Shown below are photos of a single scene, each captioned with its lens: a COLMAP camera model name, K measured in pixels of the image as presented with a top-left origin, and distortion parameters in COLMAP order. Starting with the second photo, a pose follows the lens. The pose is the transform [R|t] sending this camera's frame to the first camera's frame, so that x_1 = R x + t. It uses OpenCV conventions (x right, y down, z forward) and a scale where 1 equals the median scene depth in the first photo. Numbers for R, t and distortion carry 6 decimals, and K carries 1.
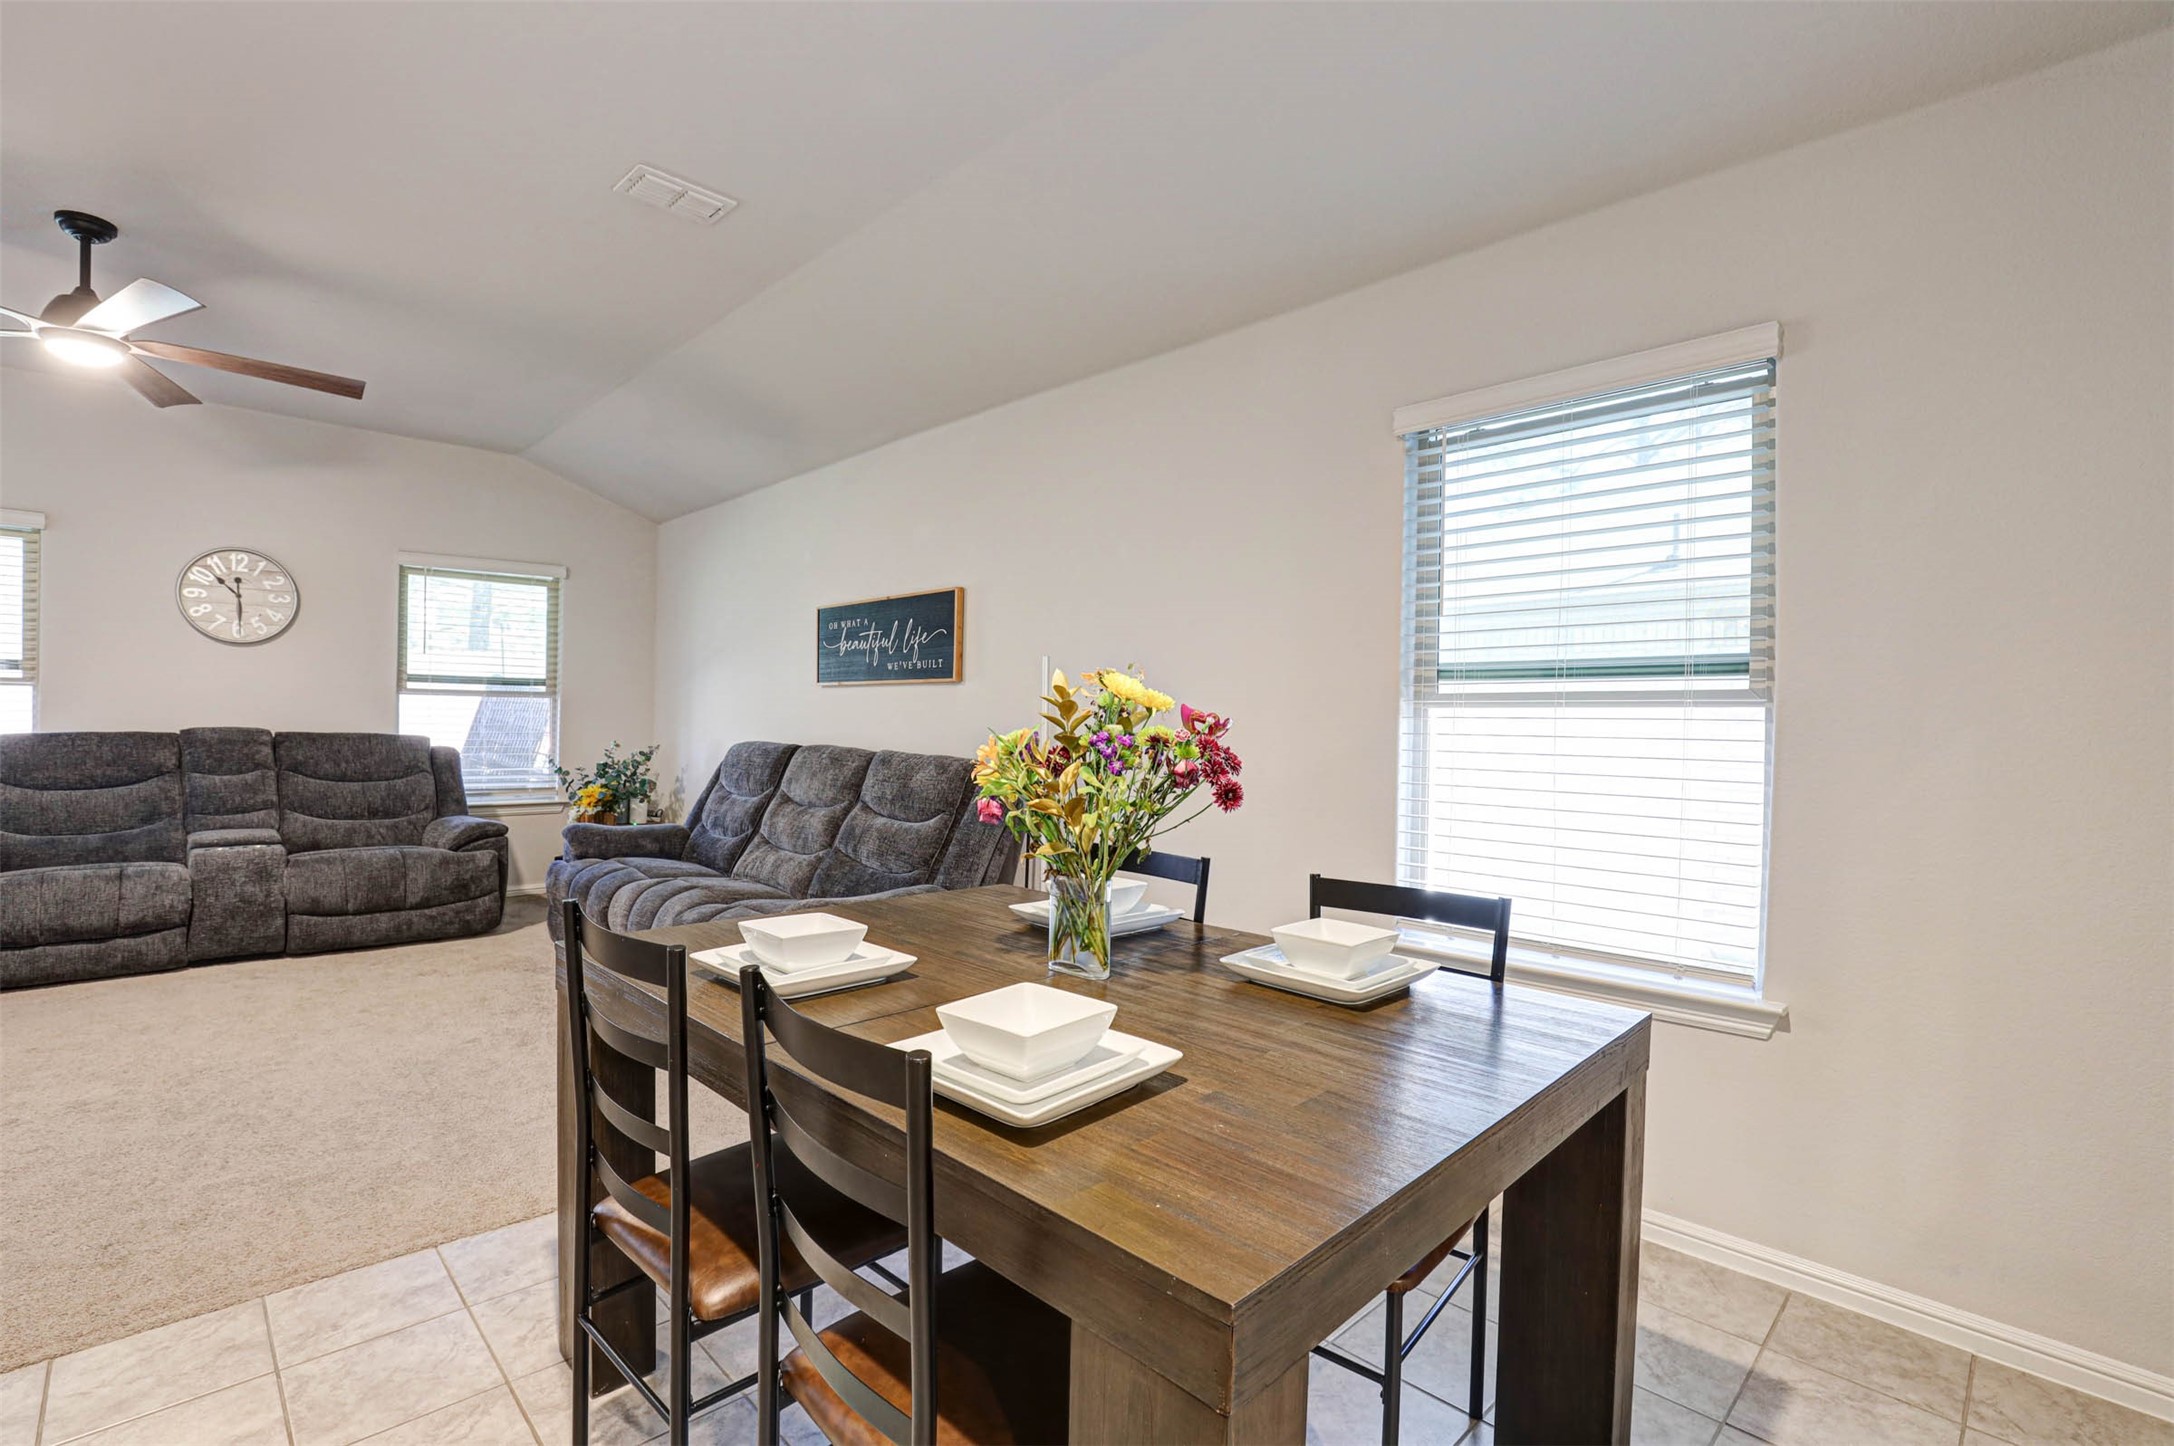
lens RADIAL K [[1002.8, 0, 1087.0], [0, 1002.8, 723.0], [0, 0, 1]] dist [-0.001449, 0.000055]
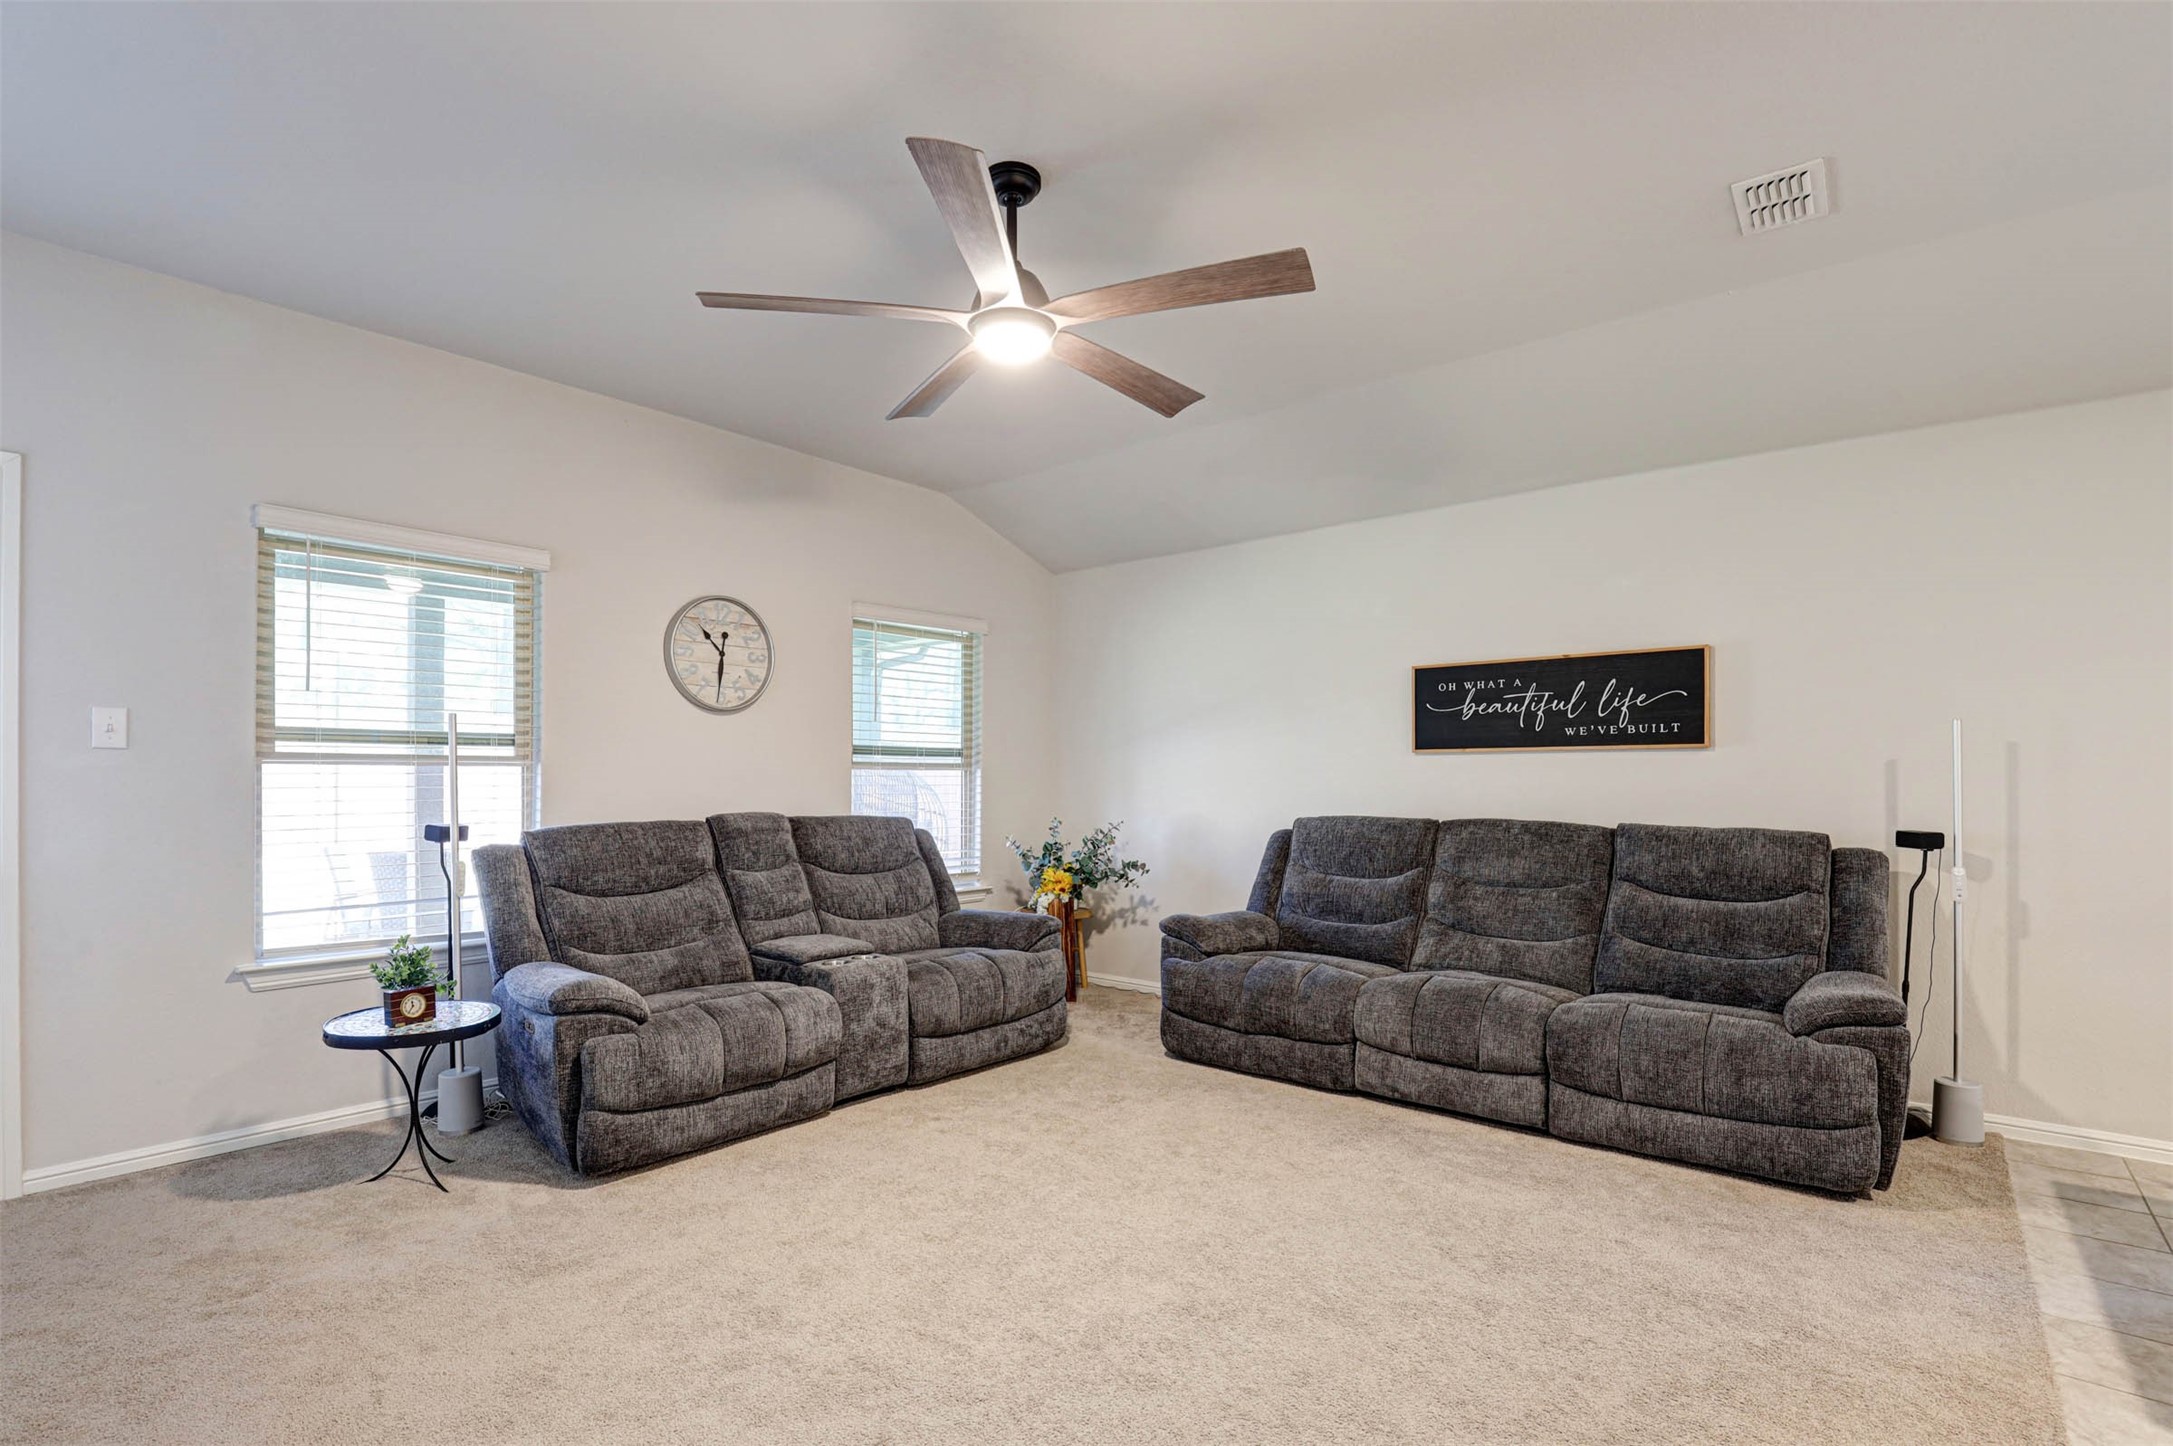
lens RADIAL K [[1013.5, 0, 1093.2], [0, 1013.5, 778.2], [0, 0, 1]] dist [-0.032275, 0.007988]
pose [[0.990416, -0.016402, 0.137139, -0.717125], [0.017055, 0.999848, -0.003587, -0.016898], [-0.137059, 0.005891, 0.990545, 0.143505]]
